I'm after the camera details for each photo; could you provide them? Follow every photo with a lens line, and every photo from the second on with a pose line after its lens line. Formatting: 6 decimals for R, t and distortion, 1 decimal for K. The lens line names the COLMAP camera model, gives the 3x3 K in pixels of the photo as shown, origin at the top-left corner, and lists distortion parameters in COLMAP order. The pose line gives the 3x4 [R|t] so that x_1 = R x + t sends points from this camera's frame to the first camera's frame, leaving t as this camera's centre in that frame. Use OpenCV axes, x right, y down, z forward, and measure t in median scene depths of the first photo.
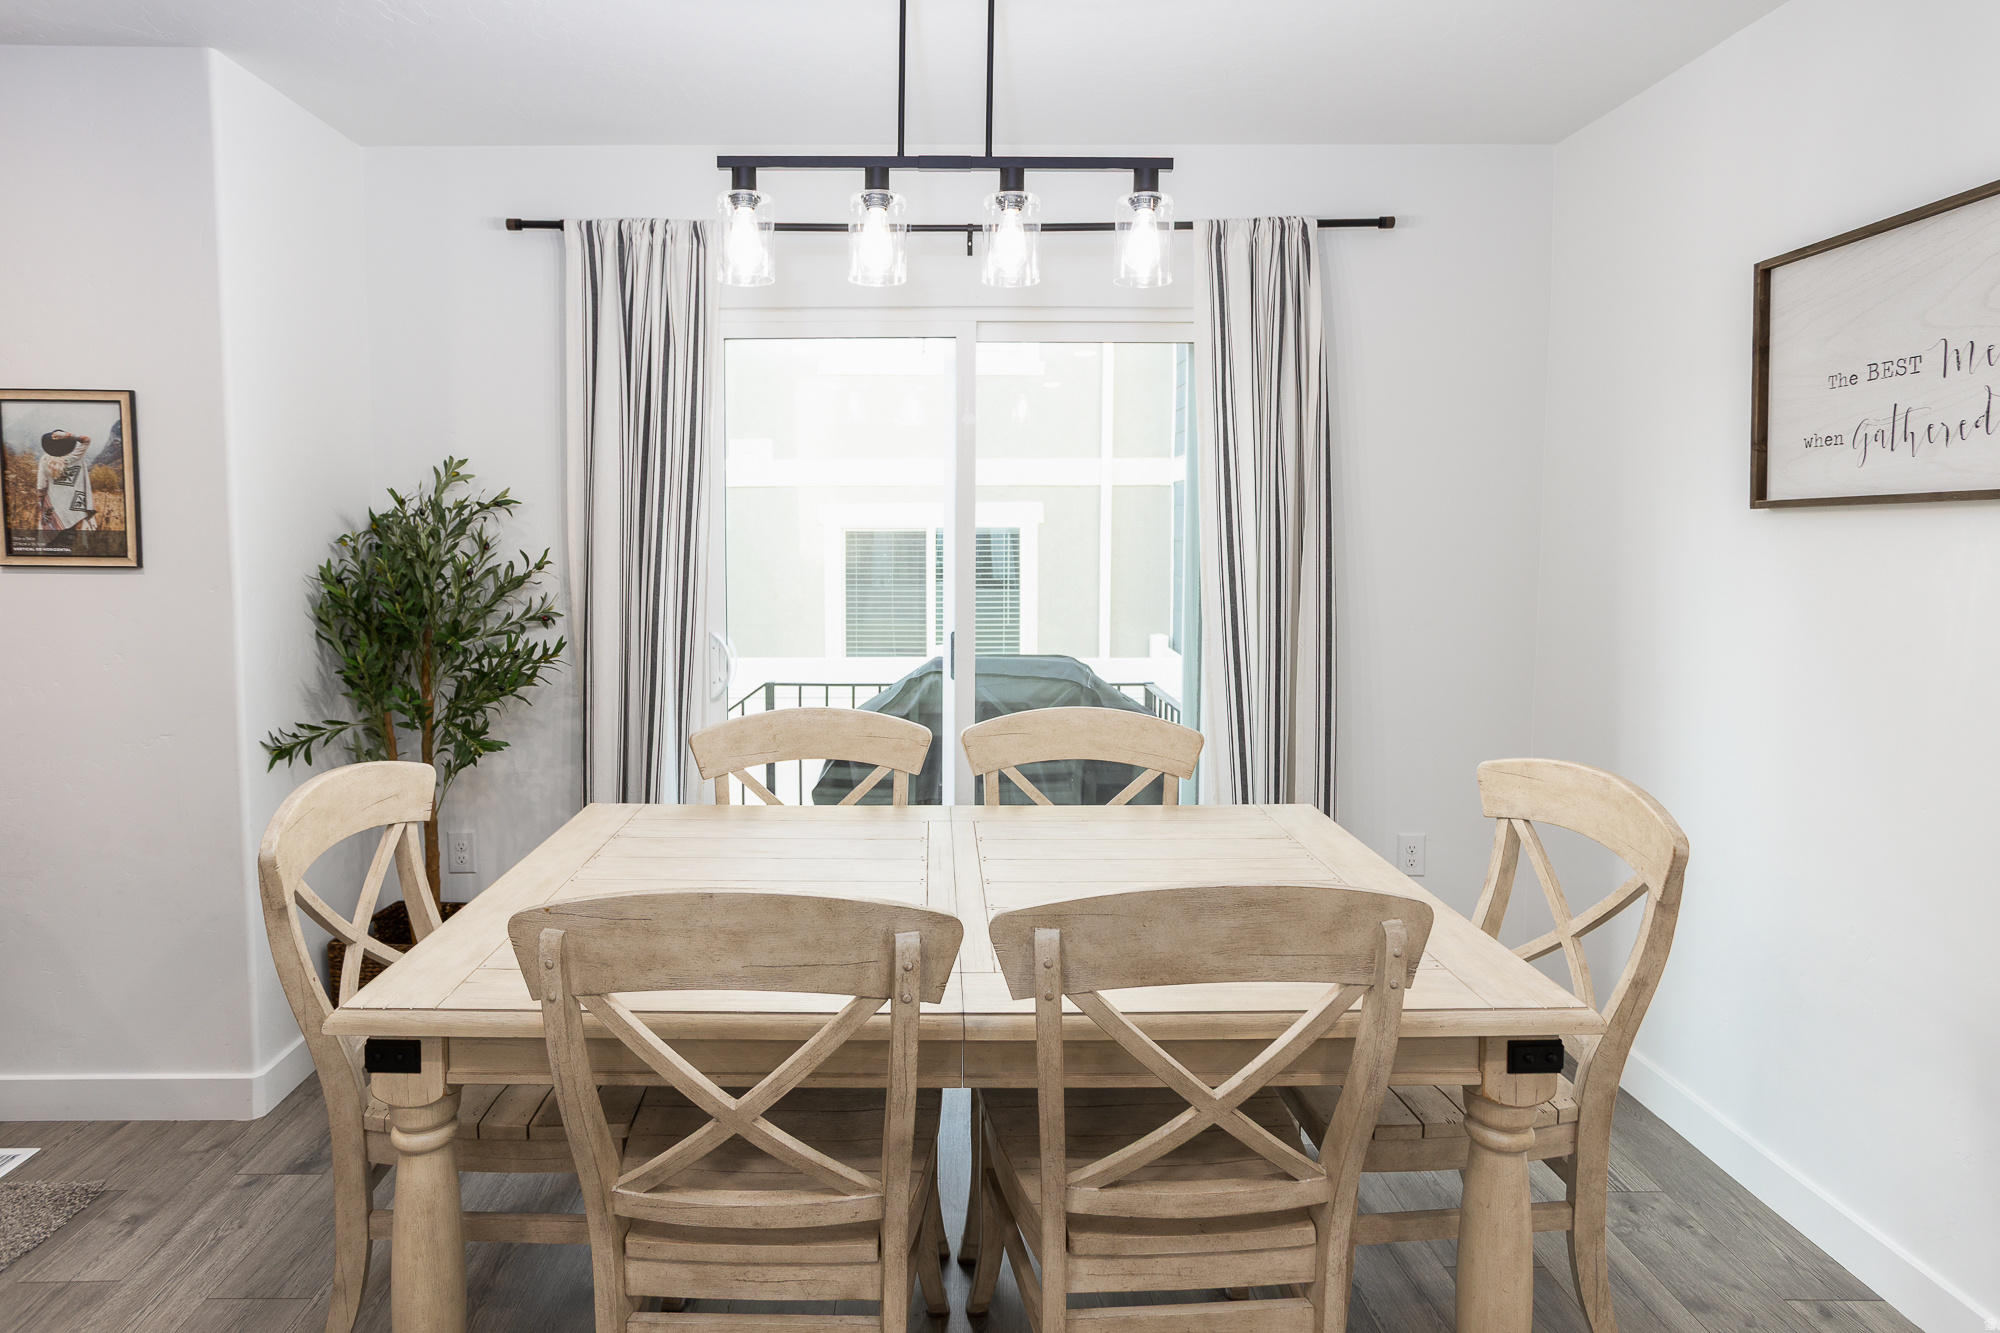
lens RADIAL K [[1045.2, 0, 944.8], [0, 1045.2, 597.9], [0, 0, 1]] dist [0.006676, -0.001878]
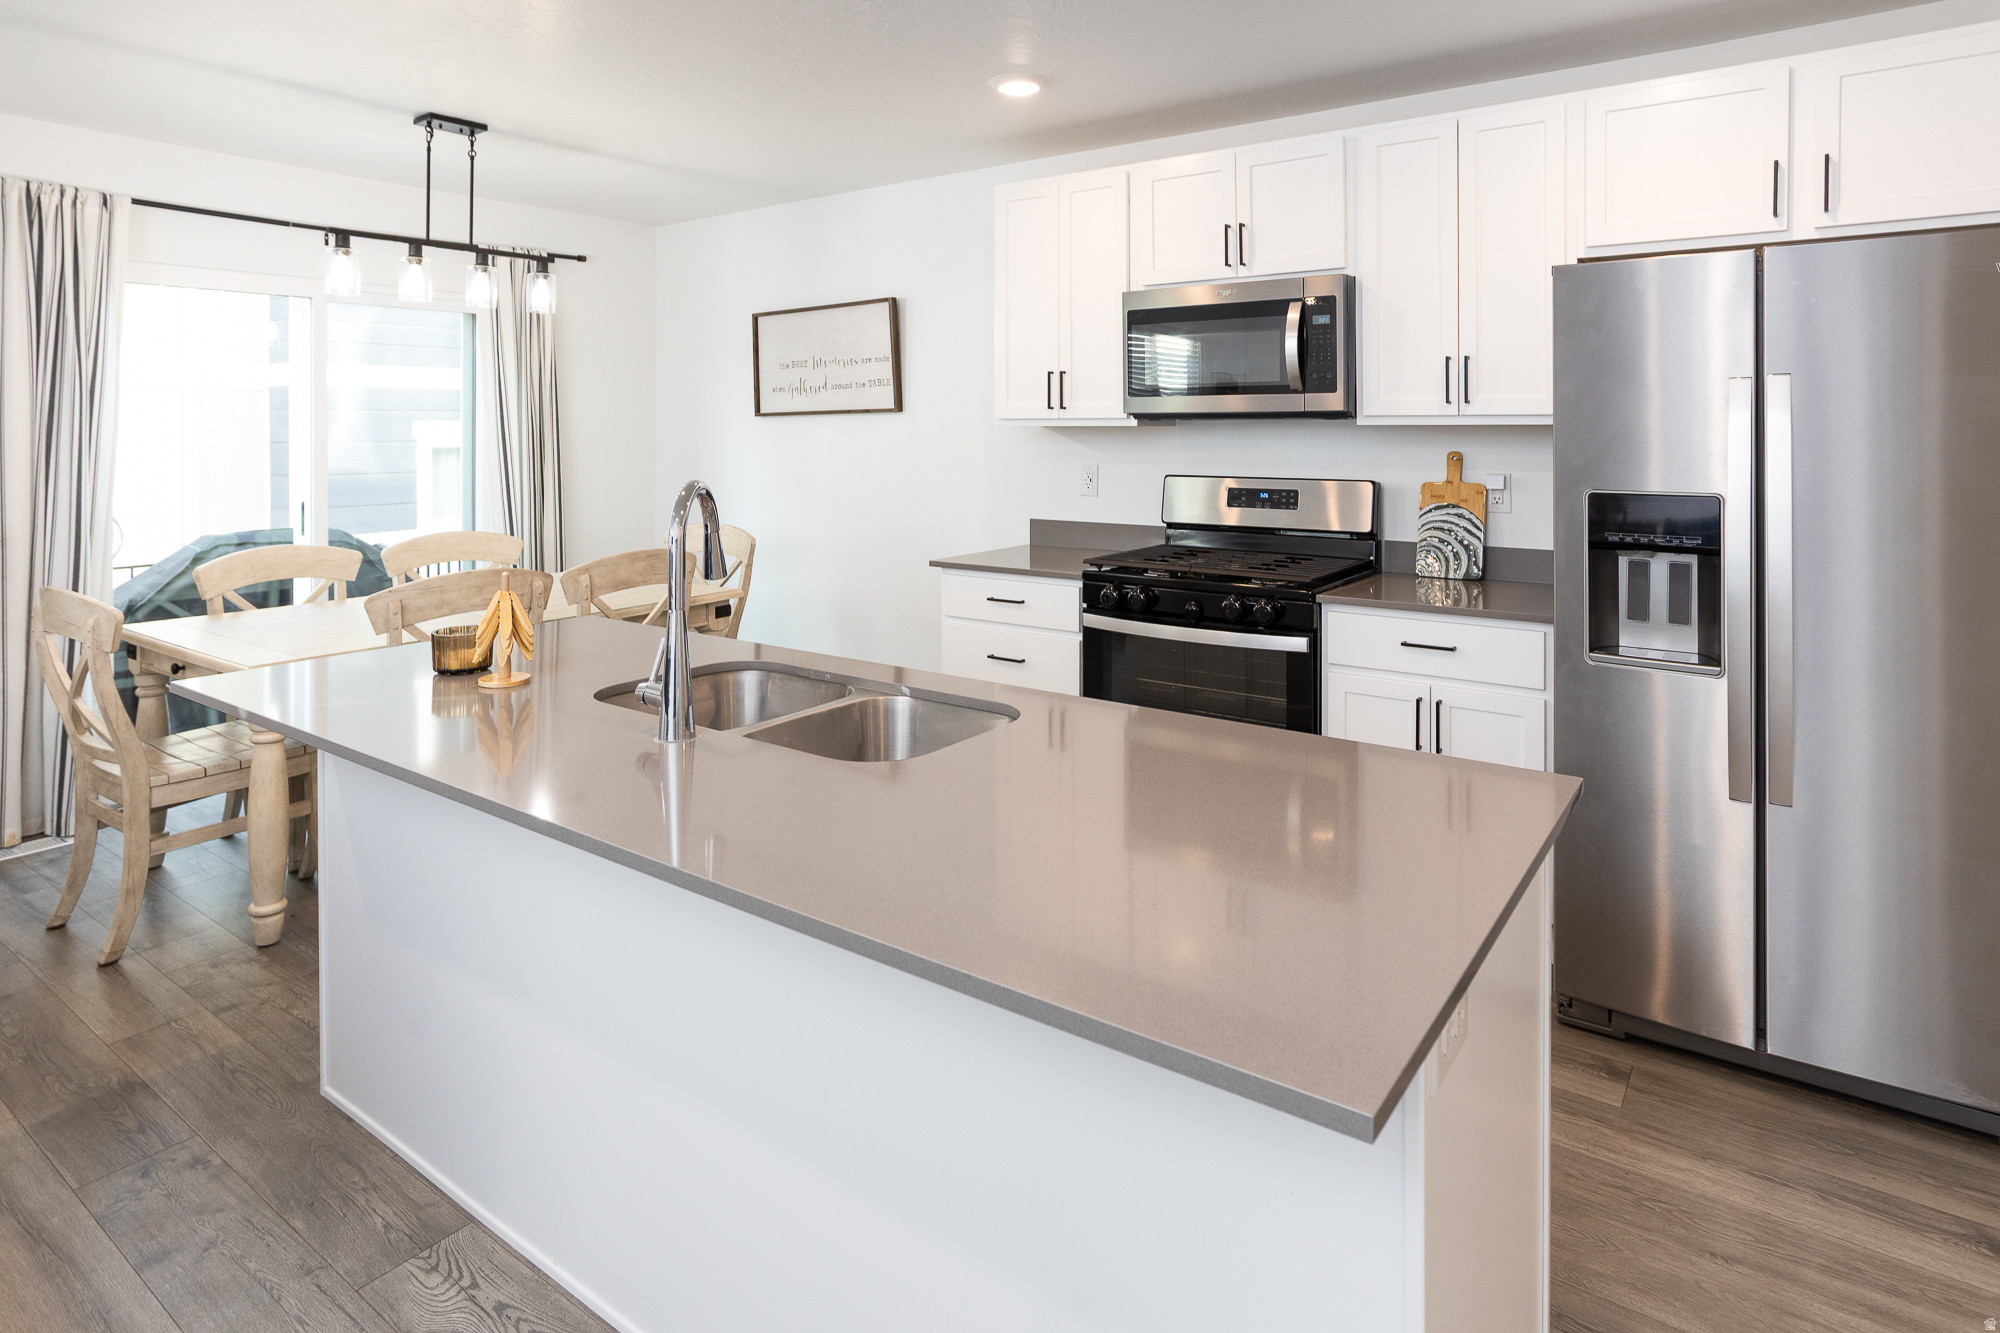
lens RADIAL K [[1098.3, 0, 993.5], [0, 1098.3, 410.5], [0, 0, 1]] dist [-0.009714, 0.009751]
pose [[0.597294, 0.007207, 0.801990, -0.798808], [0.059306, 0.996825, -0.053127, 0.057305], [-0.799827, 0.079296, 0.594970, -0.803740]]
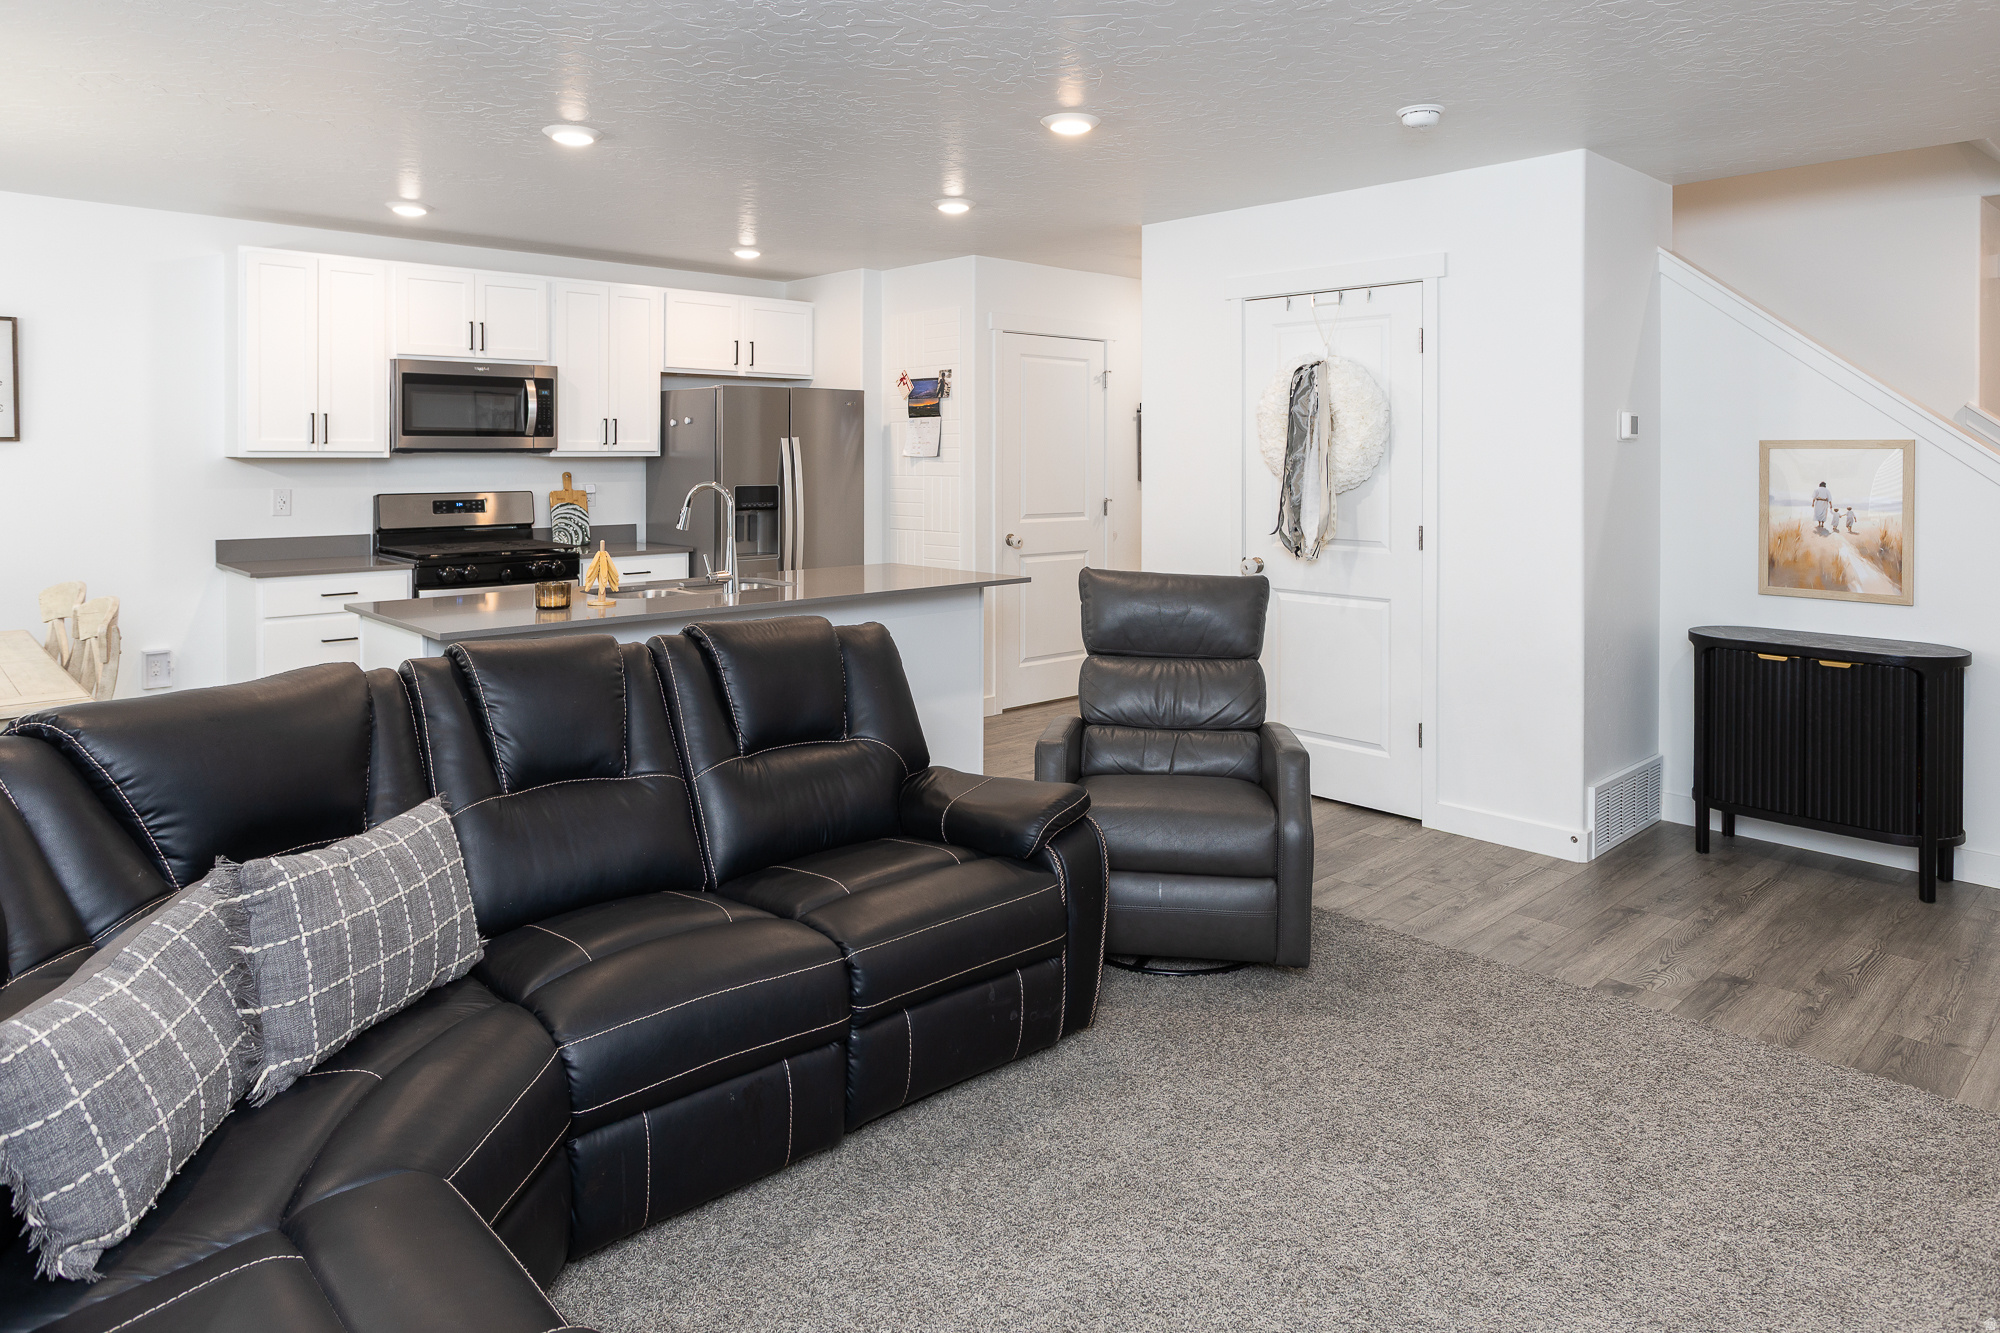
lens RADIAL K [[1228.7, 0, 983.1], [0, 1228.7, 461.0], [0, 0, 1]] dist [-0.002140, 0.014220]
pose [[-0.666825, -0.002758, 0.745209, -1.940277], [0.052108, 0.997373, 0.050317, -0.044121], [-0.743391, 0.072384, -0.664929, 0.703474]]
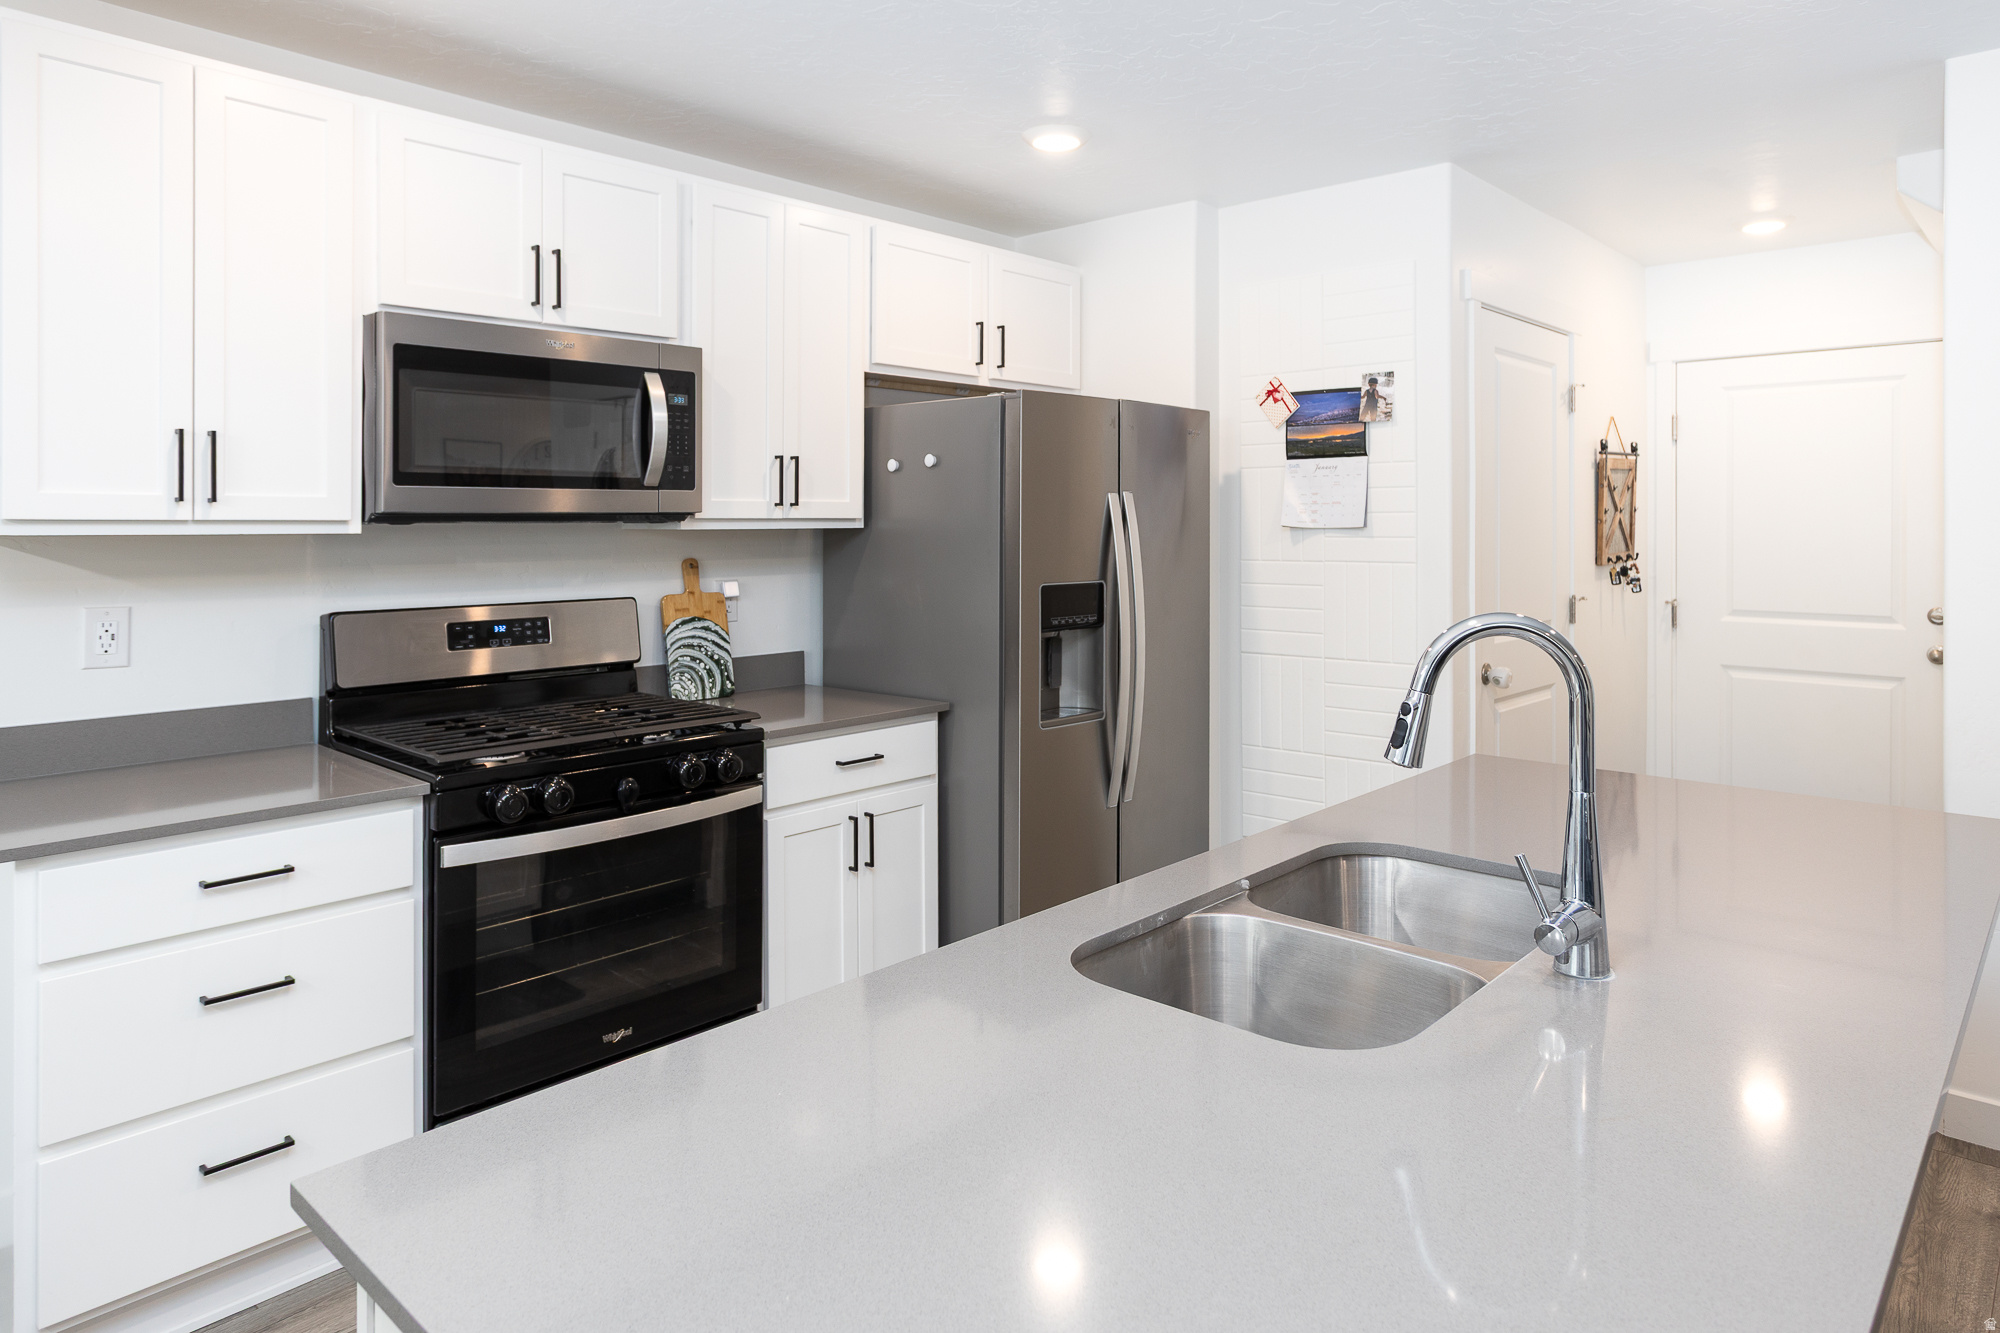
lens RADIAL K [[1228.7, 0, 1012.3], [0, 1228.7, 516.0], [0, 0, 1]] dist [-0.002140, 0.014220]
pose [[-0.730340, 0.005996, 0.683058, -0.550417], [0.050159, 0.997733, 0.044873, -0.026197], [-0.681240, 0.067034, -0.728985, 0.369488]]
